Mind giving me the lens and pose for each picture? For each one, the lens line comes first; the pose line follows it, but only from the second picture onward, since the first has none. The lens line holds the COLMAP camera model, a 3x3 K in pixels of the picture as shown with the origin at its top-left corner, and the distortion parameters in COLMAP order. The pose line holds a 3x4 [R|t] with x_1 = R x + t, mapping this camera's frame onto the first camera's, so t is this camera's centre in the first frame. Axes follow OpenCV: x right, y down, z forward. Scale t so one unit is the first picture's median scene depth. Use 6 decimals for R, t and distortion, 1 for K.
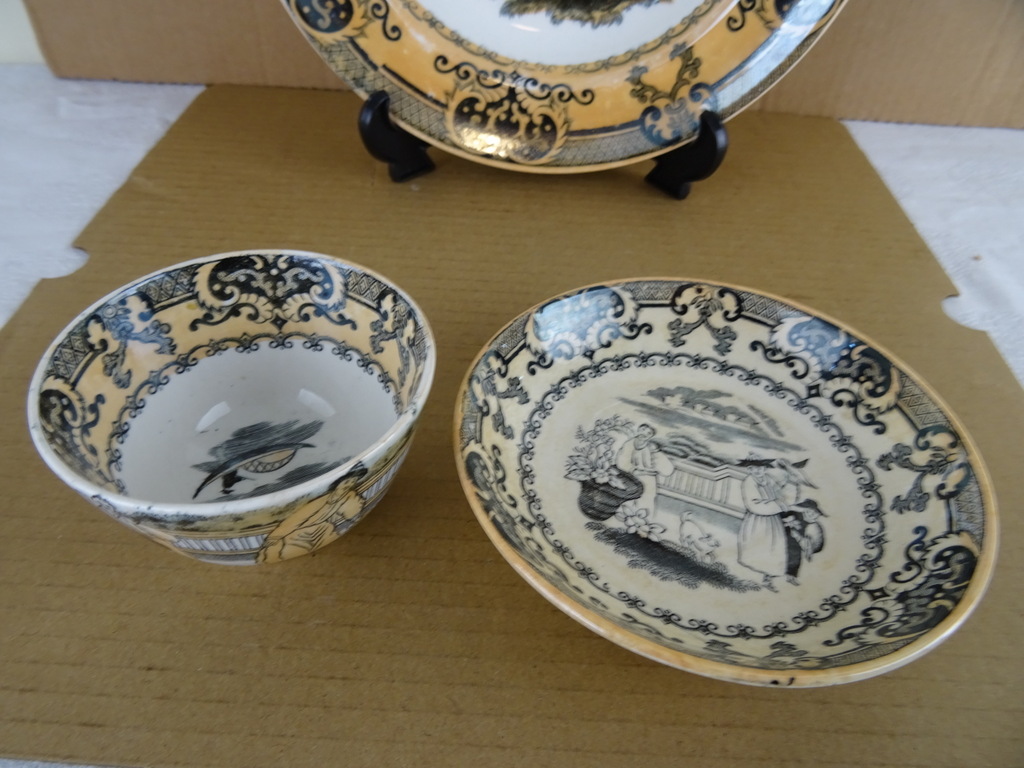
lens RADIAL K [[721.4, 0, 511.6], [0, 721.4, 385.7], [0, 0, 1]] dist [-0.003689, -0.012327]
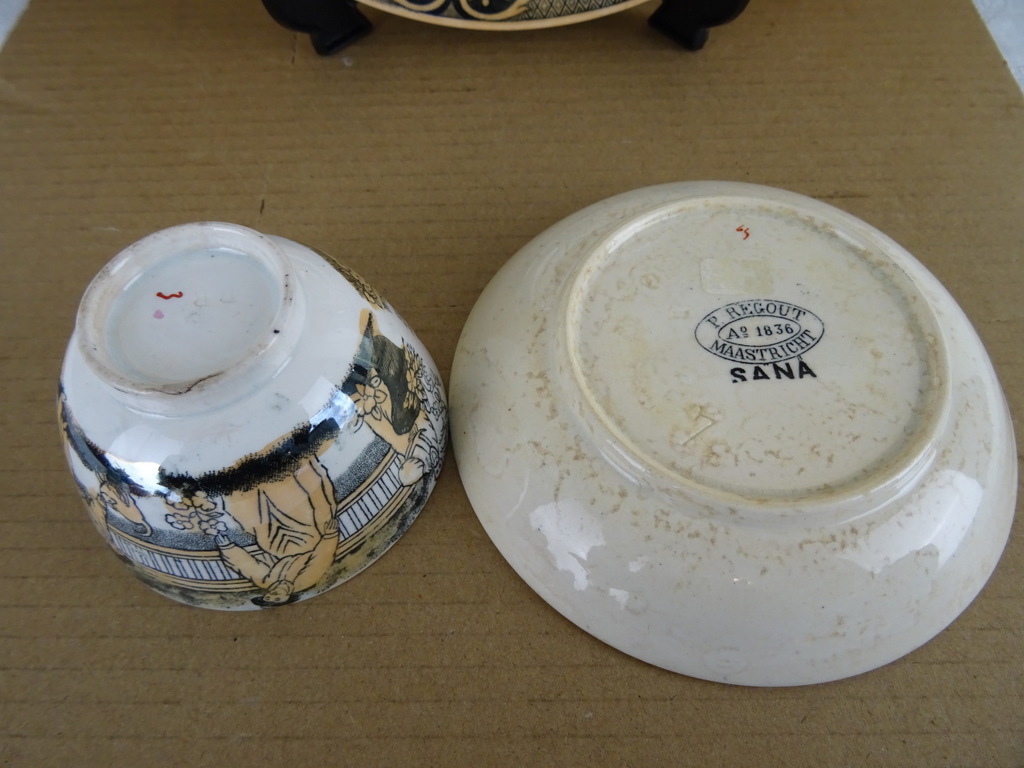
lens RADIAL K [[721.4, 0, 513.8], [0, 721.4, 378.8], [0, 0, 1]] dist [-0.003689, -0.012327]
pose [[0.997242, -0.062471, -0.040084, 0.057379], [0.070853, 0.962107, 0.263307, -0.151869], [0.022116, -0.265421, 0.963879, 0.189742]]
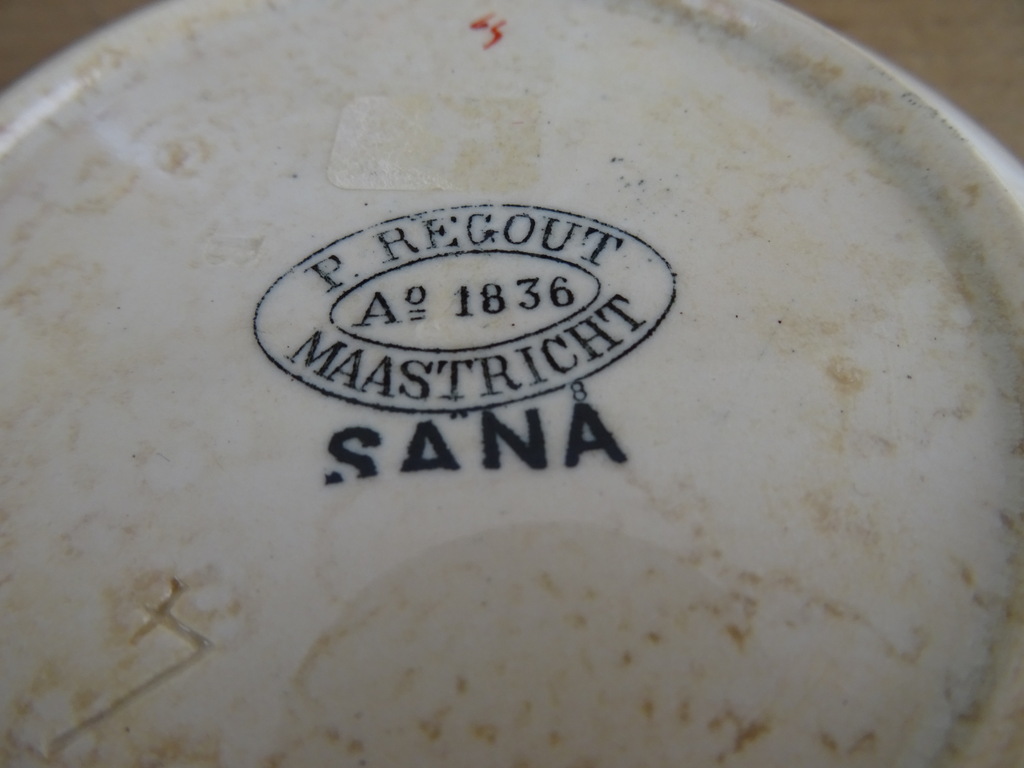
lens RADIAL K [[721.4, 0, 514.6], [0, 721.4, 381.9], [0, 0, 1]] dist [-0.003689, -0.012327]
pose [[0.996841, -0.066815, -0.042941, 0.282007], [0.076274, 0.956087, 0.282984, -0.036769], [0.022148, -0.285366, 0.958163, 0.649343]]
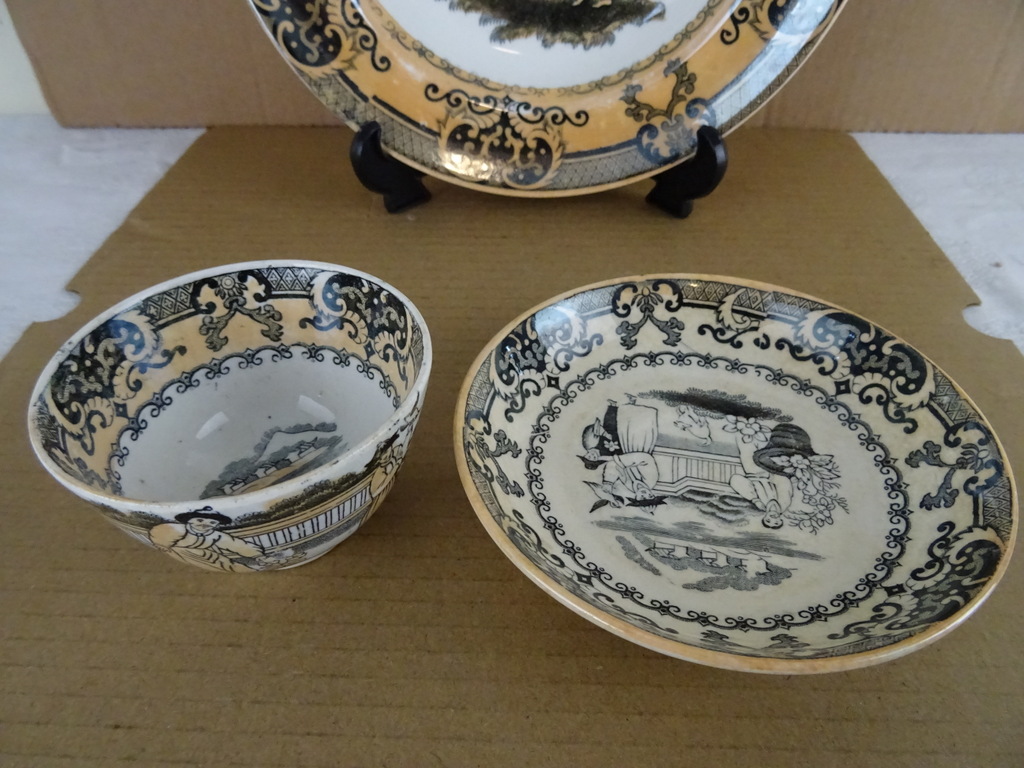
lens RADIAL K [[721.4, 0, 513.3], [0, 721.4, 385.5], [0, 0, 1]] dist [-0.003689, -0.012327]
pose [[0.998811, -0.034538, -0.034395, 0.034768], [0.032943, 0.998402, -0.045916, 0.004454], [0.035926, 0.044728, 0.998353, 0.034655]]
